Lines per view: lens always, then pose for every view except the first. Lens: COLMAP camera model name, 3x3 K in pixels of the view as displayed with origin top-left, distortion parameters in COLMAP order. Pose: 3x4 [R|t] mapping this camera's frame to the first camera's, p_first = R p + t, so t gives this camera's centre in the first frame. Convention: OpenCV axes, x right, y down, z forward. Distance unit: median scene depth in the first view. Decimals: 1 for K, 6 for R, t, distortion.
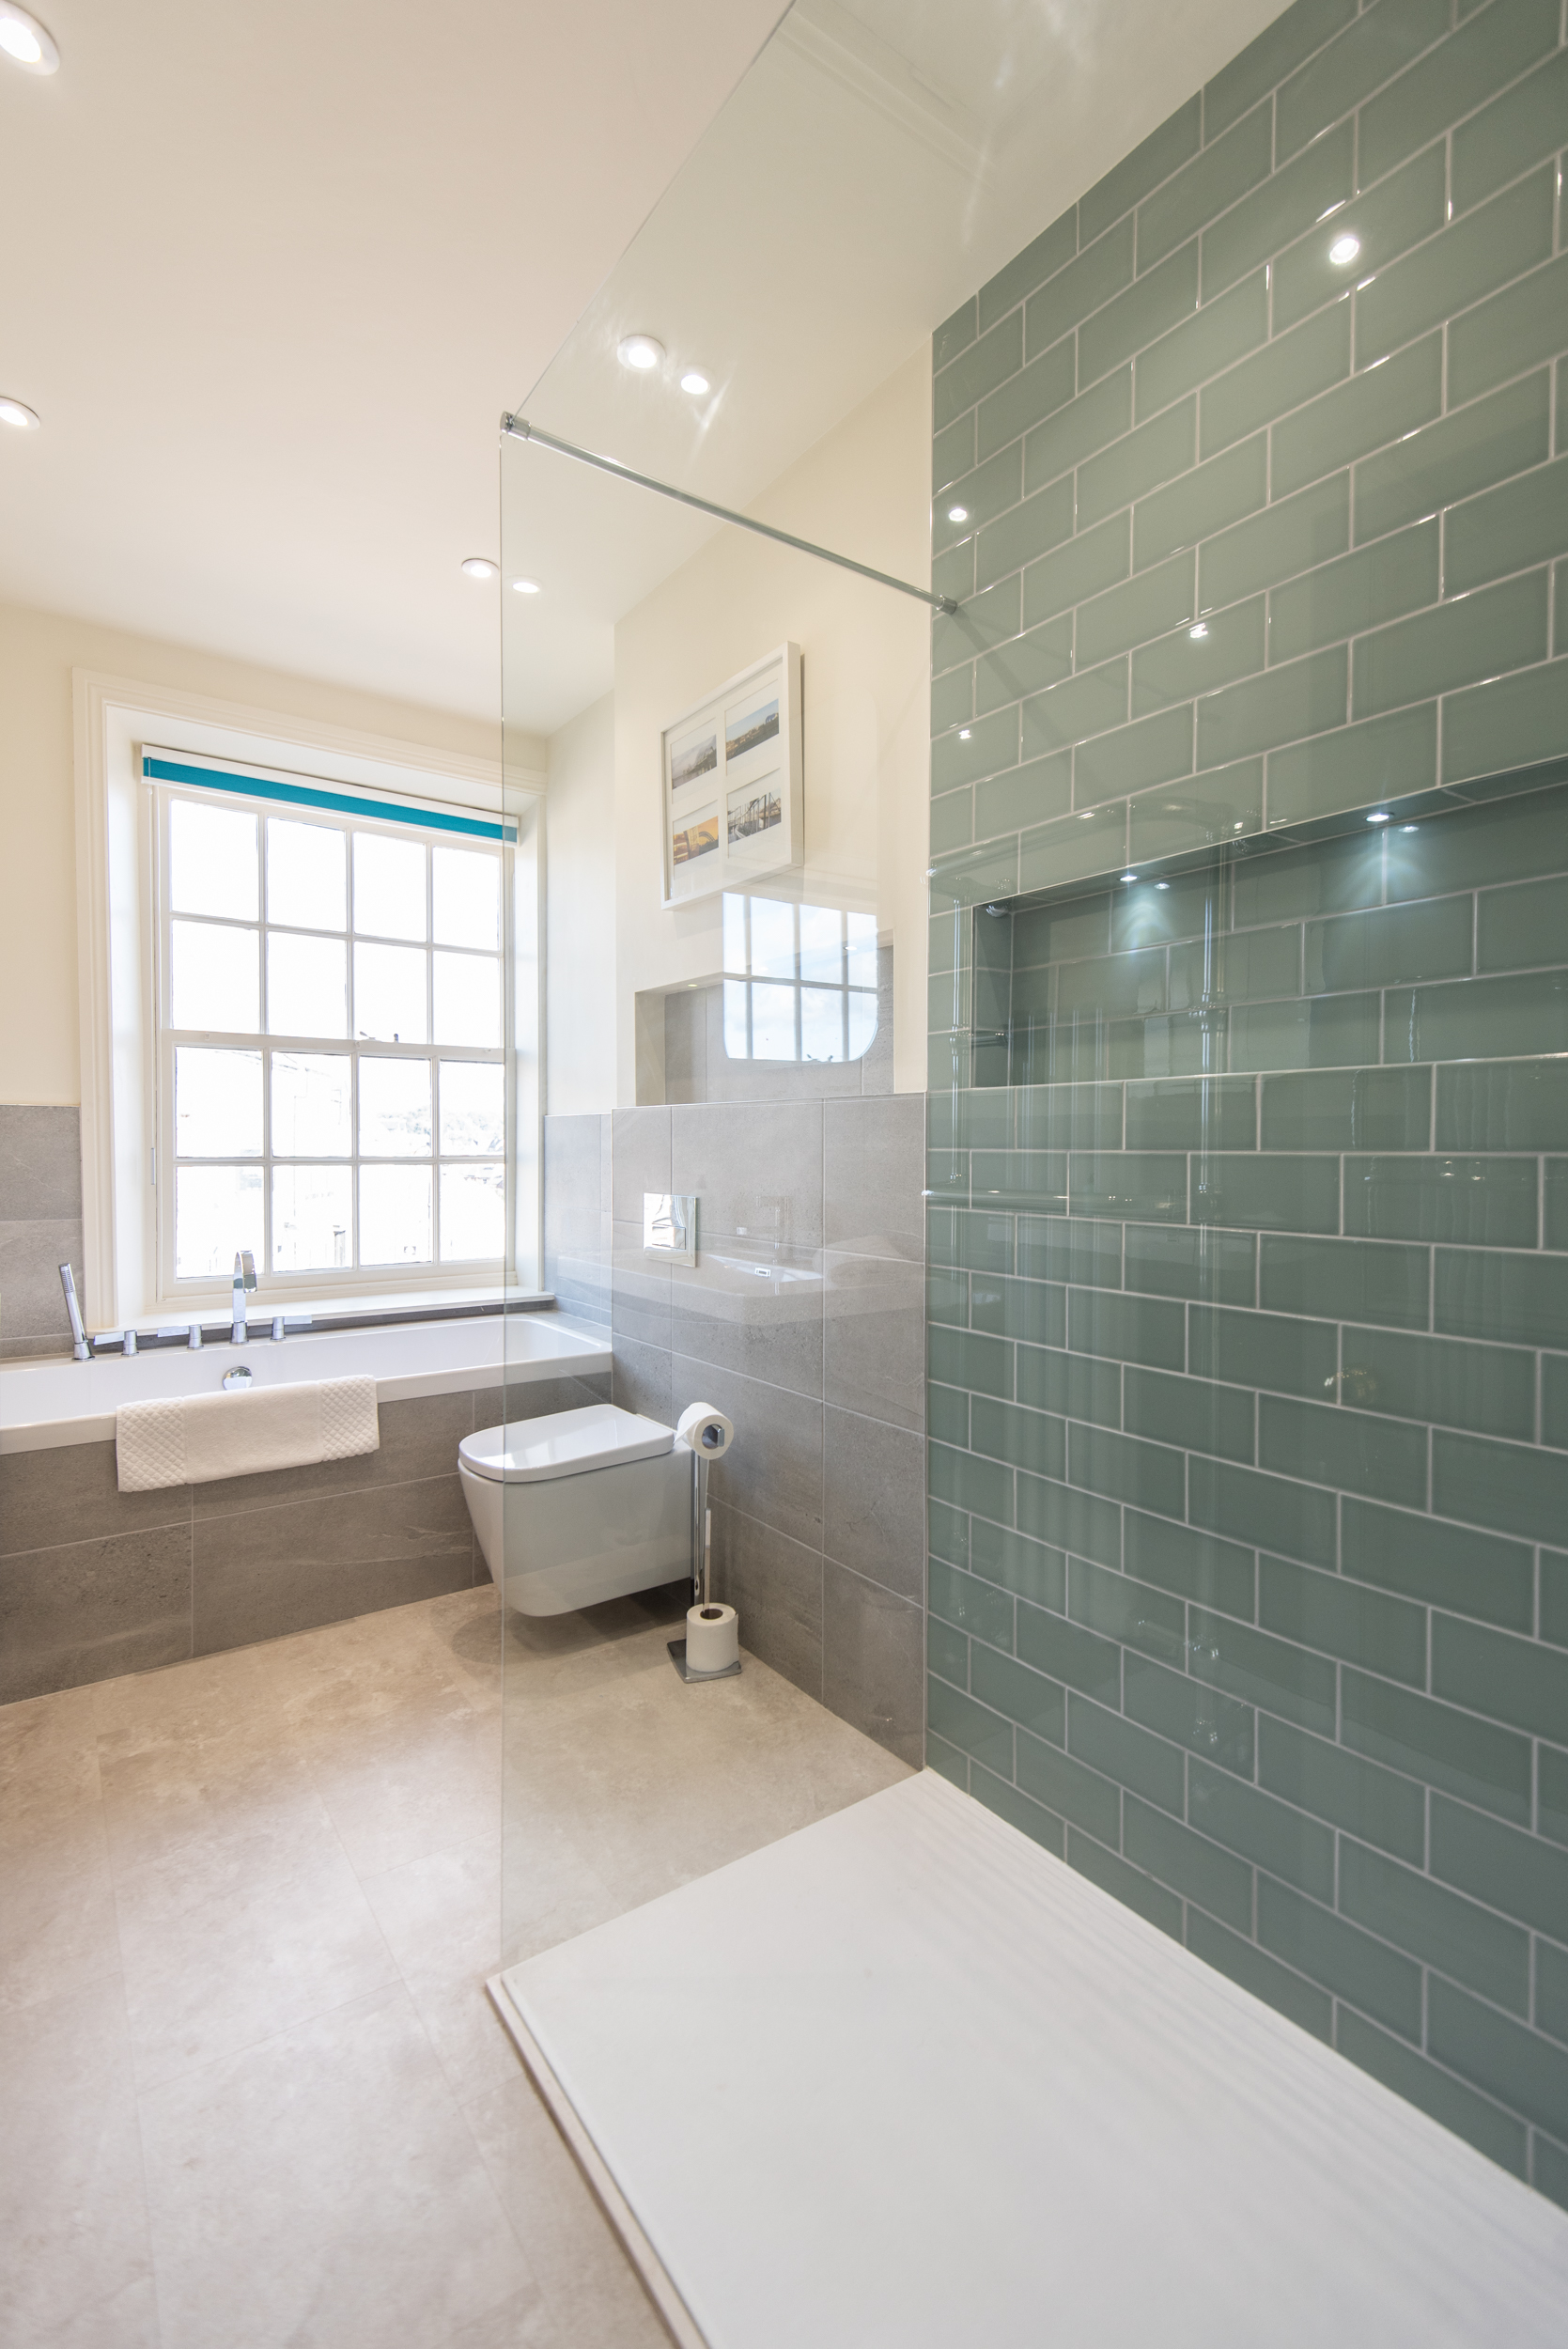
lens RADIAL K [[1083.5, 0, 790.6], [0, 1083.5, 1156.5], [0, 0, 1]] dist [0.036813, -0.008358]
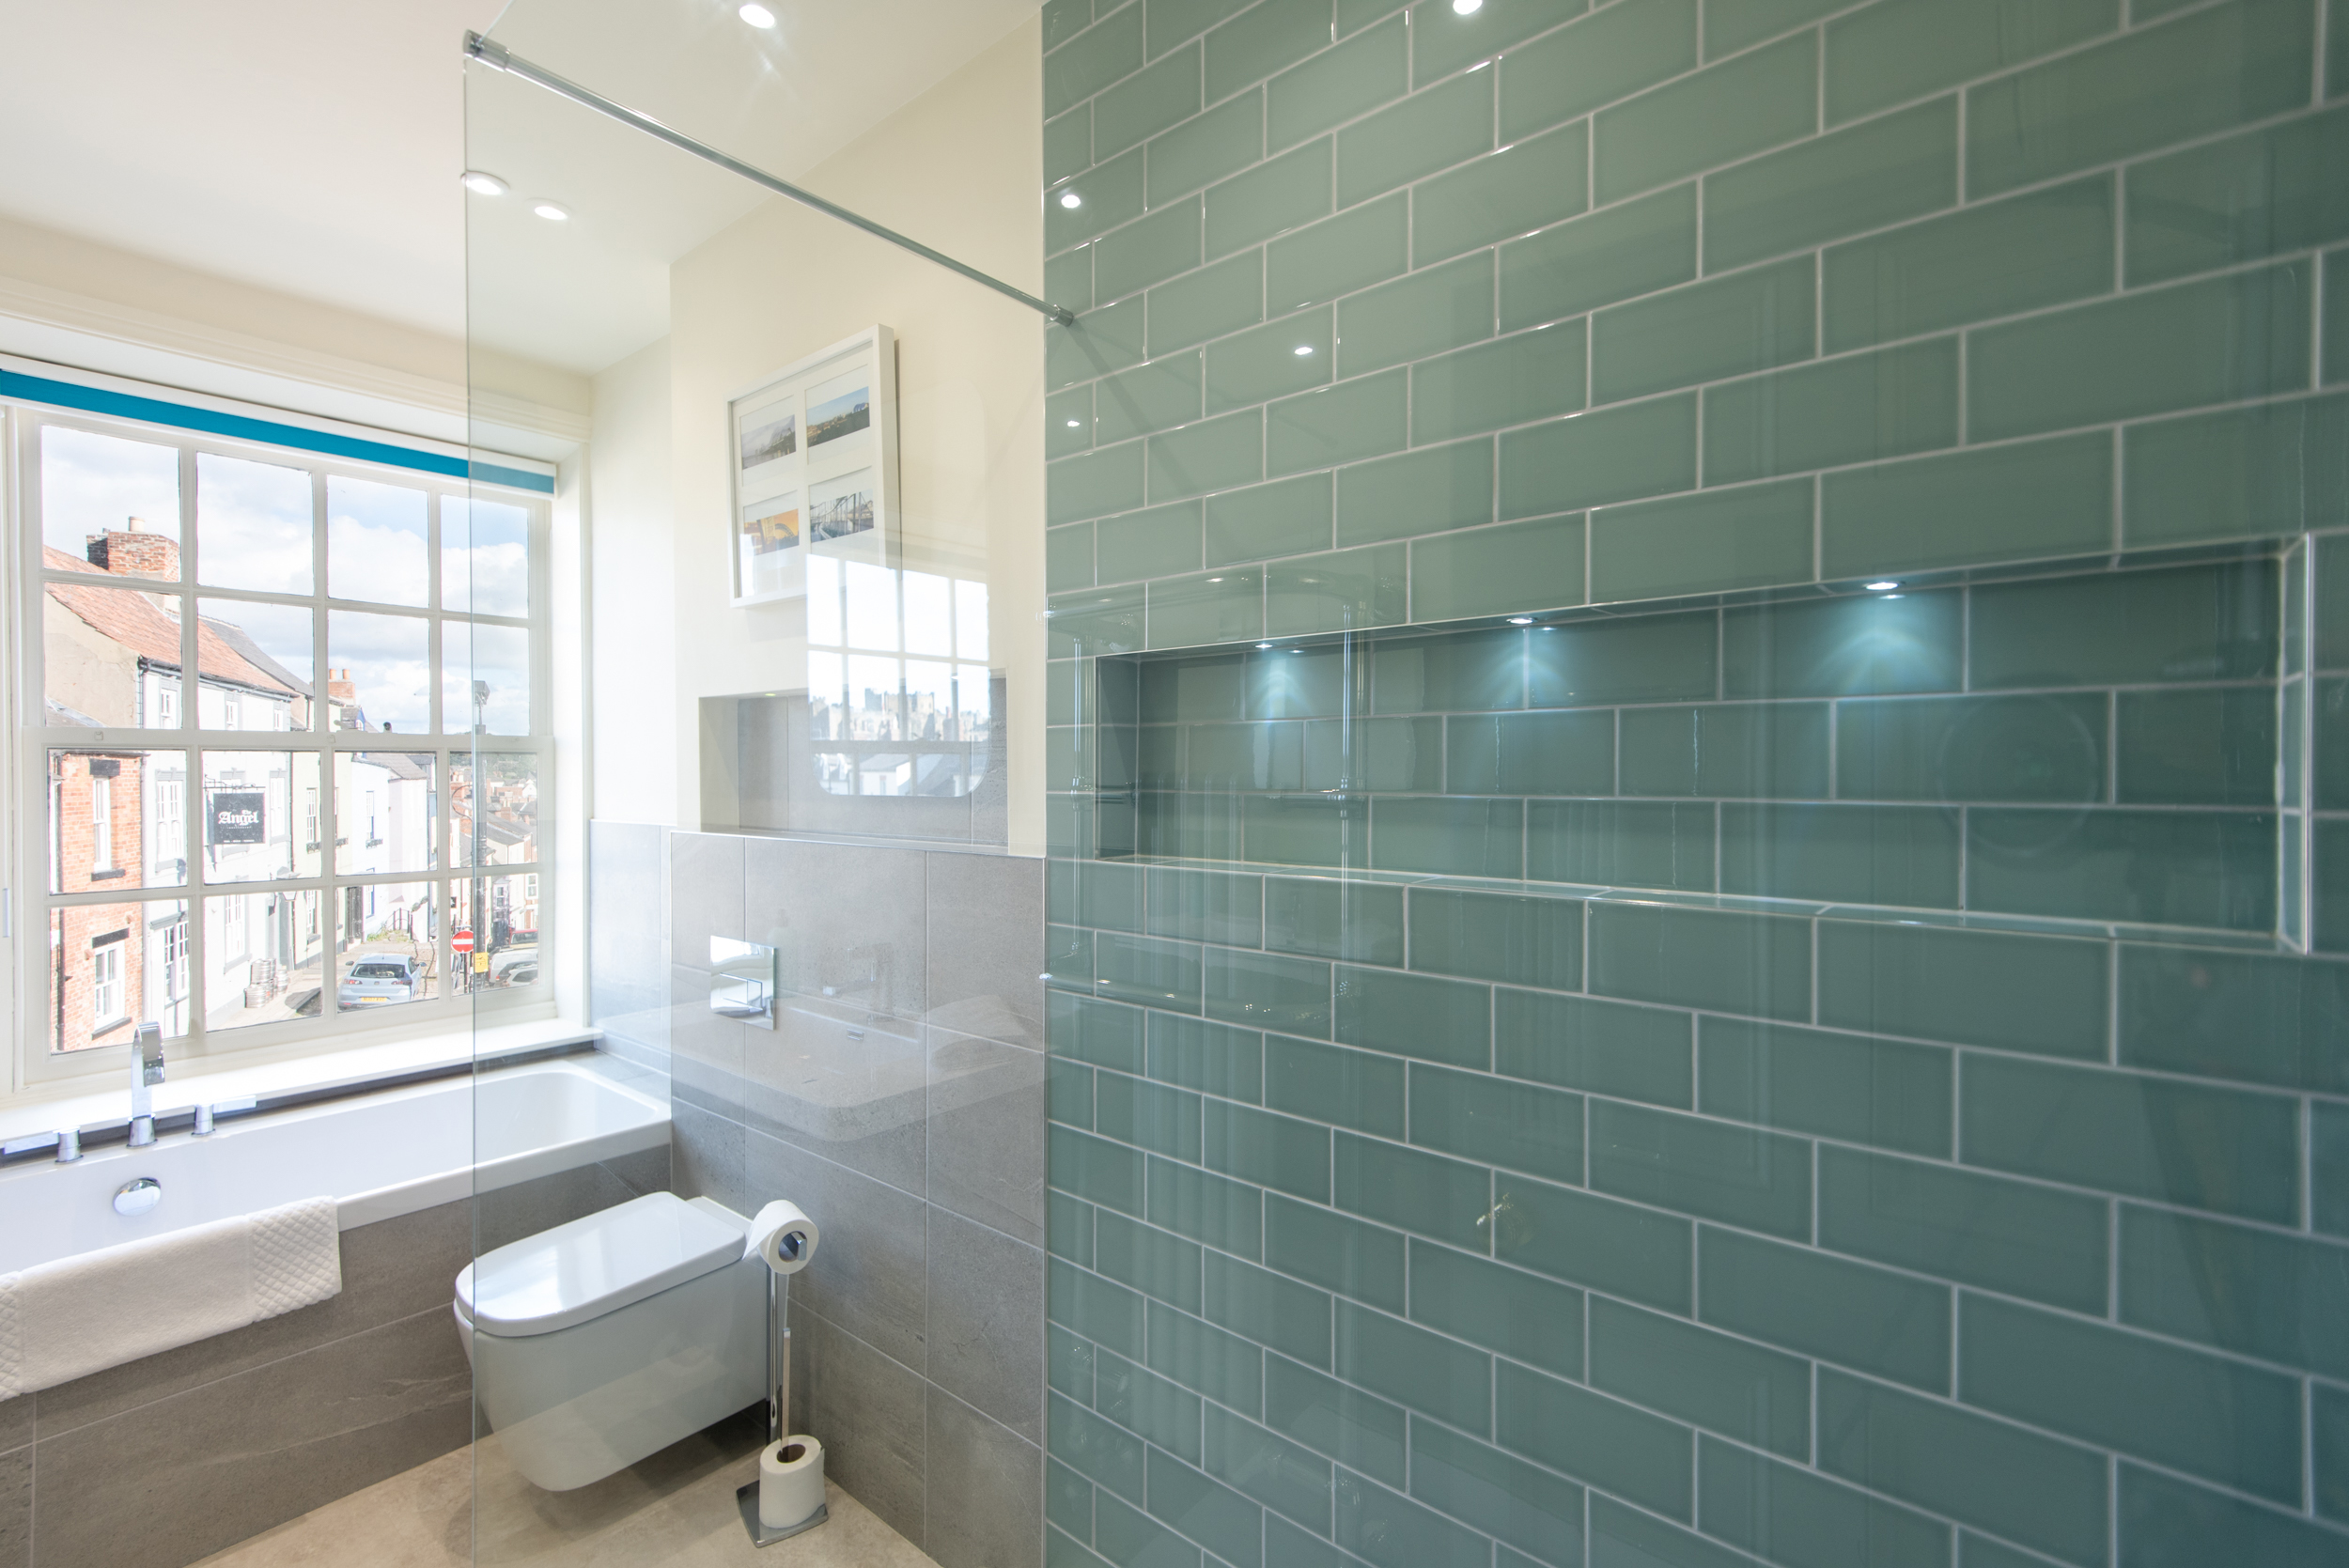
lens RADIAL K [[1083.5, 0, 1163.8], [0, 1083.5, 786.5], [0, 0, 1]] dist [0.036813, -0.008358]
pose [[0.971416, -0.005759, 0.237315, 0.009608], [0.005300, 0.999983, 0.002574, -0.108421], [-0.237325, -0.001243, 0.971429, 0.105971]]
